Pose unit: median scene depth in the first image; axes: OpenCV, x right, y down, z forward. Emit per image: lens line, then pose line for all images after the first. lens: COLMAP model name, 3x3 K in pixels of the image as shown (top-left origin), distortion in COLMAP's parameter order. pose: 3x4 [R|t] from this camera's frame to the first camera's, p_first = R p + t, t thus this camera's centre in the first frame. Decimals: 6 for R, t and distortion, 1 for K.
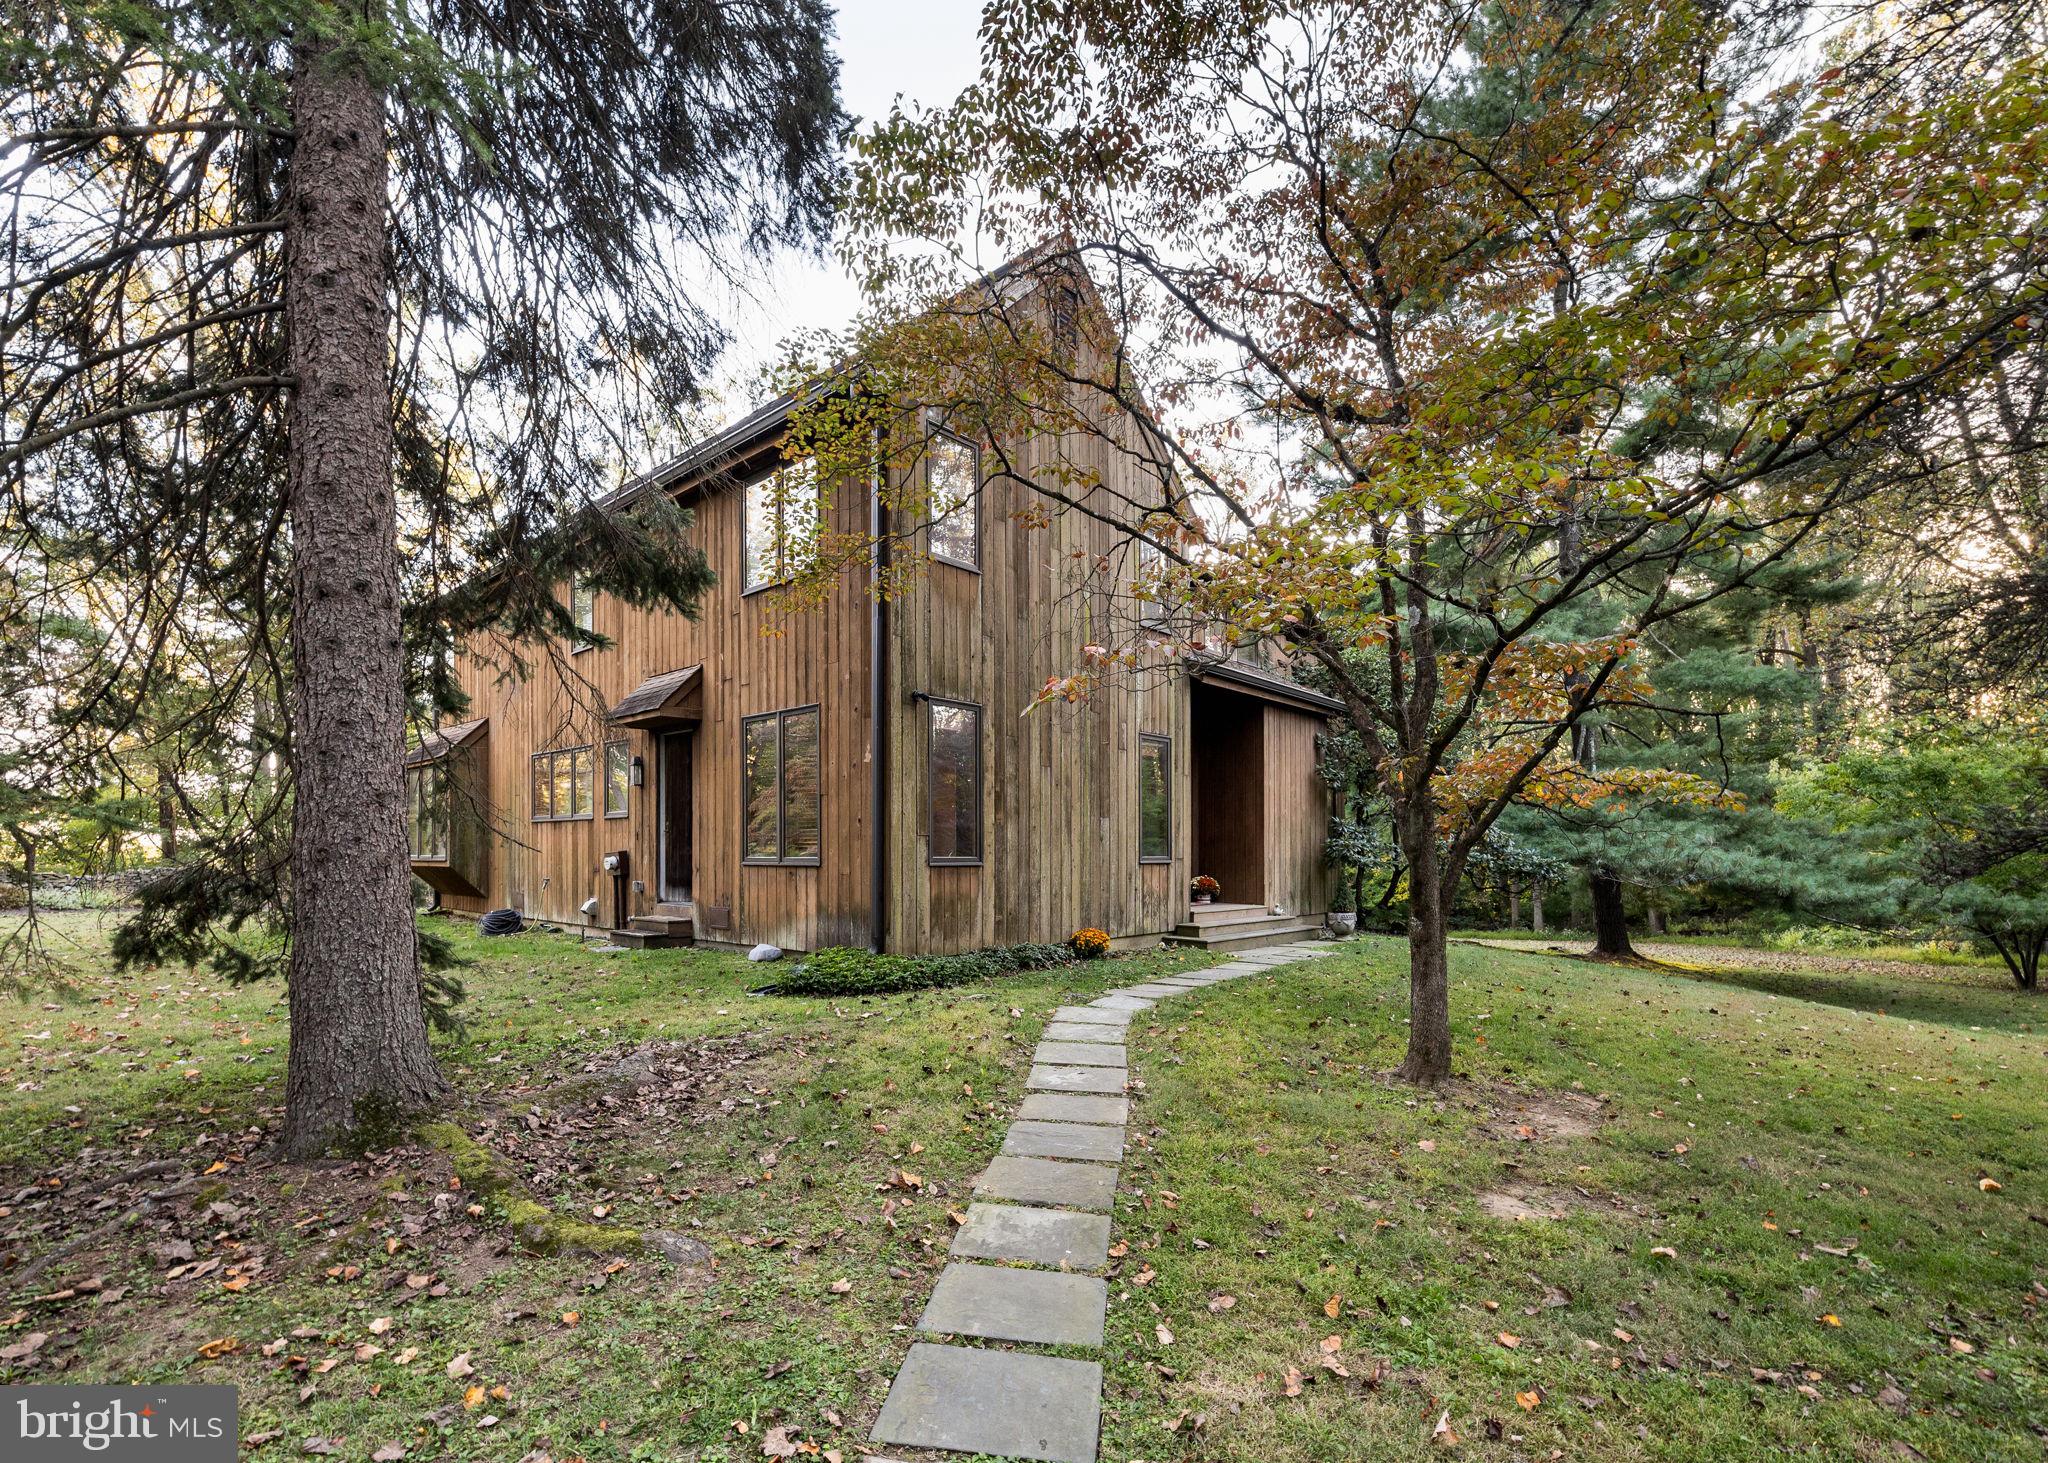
lens RADIAL K [[792.1, 0, 1025.8], [0, 792.1, 814.4], [0, 0, 1]] dist [0.000560, -0.000109]
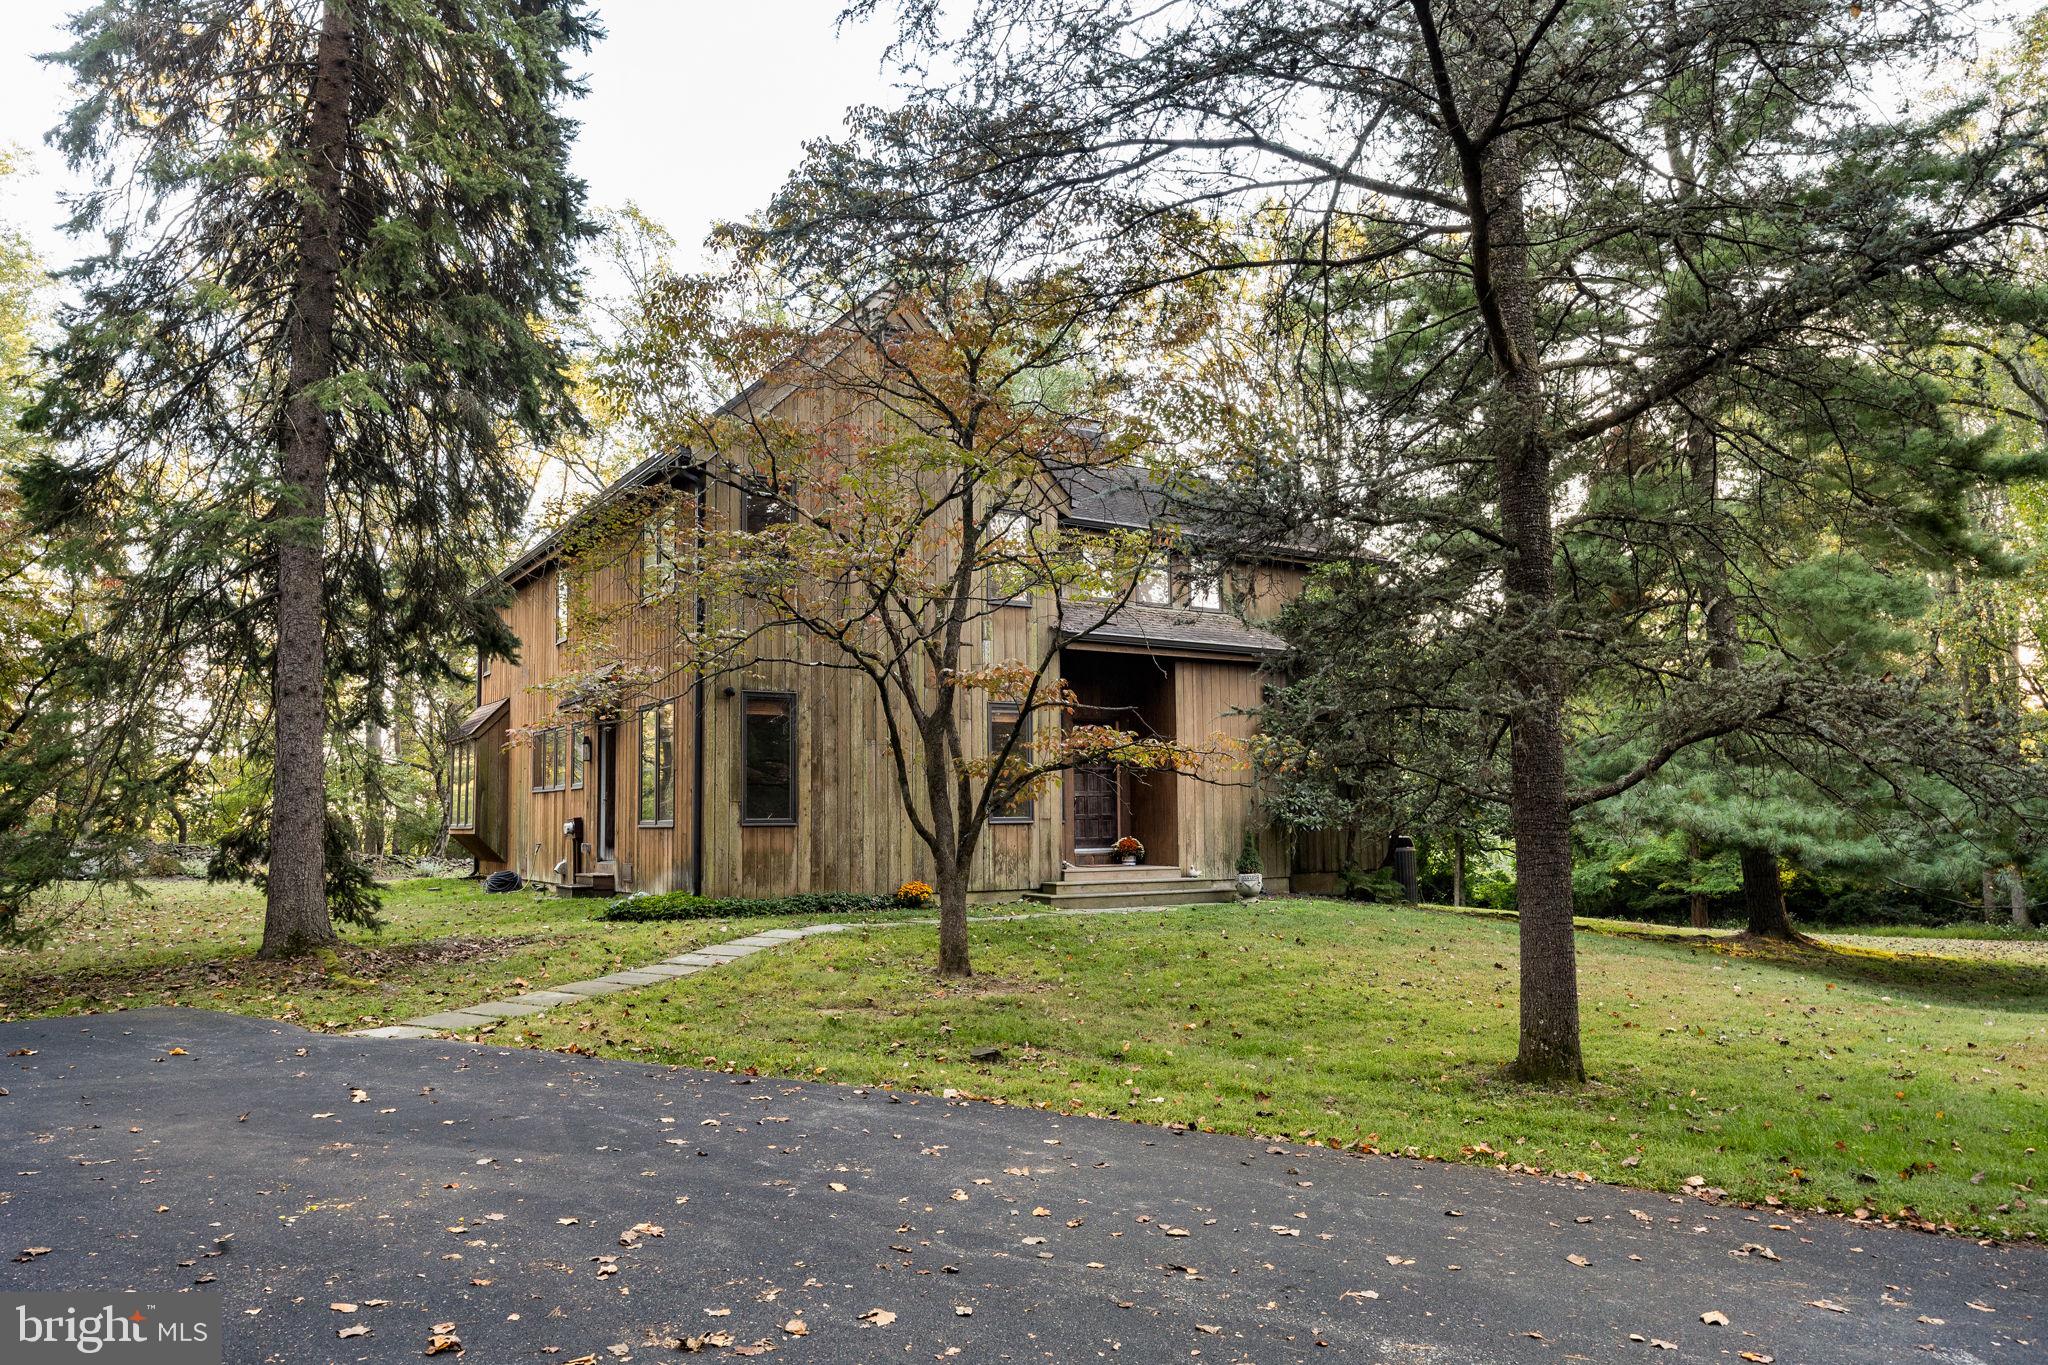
lens RADIAL K [[1063.3, 0, 1024.0], [0, 1063.3, 682.5], [0, 0, 1]] dist [-0.006324, -0.000975]
pose [[0.973128, -0.039974, -0.226770, 0.650275], [0.021945, 0.996433, -0.081479, -0.012947], [0.229218, 0.074313, 0.970534, -0.503790]]
